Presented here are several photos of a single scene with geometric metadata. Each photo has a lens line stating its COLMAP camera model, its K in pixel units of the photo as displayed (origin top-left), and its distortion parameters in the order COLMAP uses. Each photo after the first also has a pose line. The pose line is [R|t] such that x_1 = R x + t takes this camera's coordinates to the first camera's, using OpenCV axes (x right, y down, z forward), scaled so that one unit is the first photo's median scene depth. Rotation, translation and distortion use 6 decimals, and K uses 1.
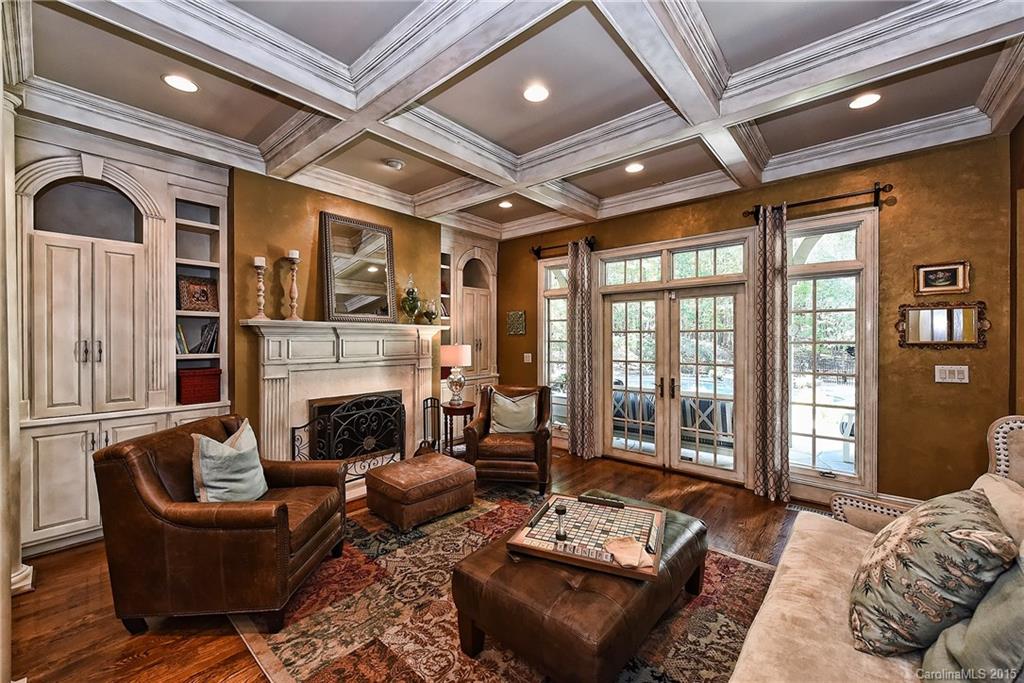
lens RADIAL K [[402.8, 0, 516.2], [0, 402.8, 342.0], [0, 0, 1]] dist [-0.001881, -0.000337]
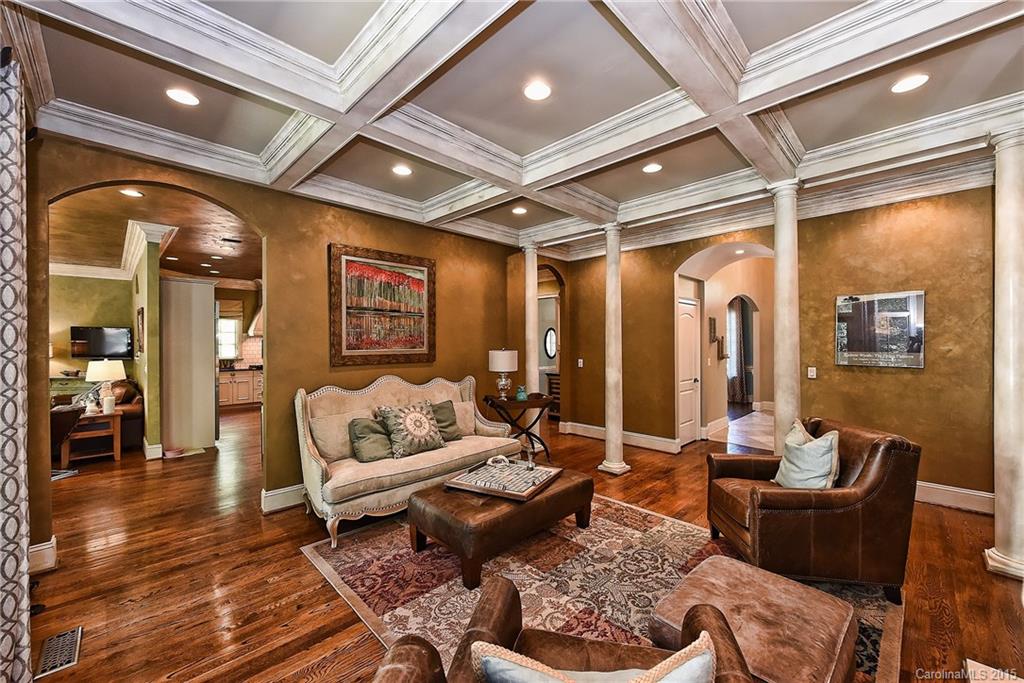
lens RADIAL K [[402.8, 0, 516.2], [0, 402.8, 342.0], [0, 0, 1]] dist [-0.001881, -0.000337]
pose [[-0.996910, 0.002933, 0.078491, 0.031379], [0.003206, 0.999989, 0.003353, -0.034457], [-0.078480, 0.003594, -0.996909, 2.182507]]
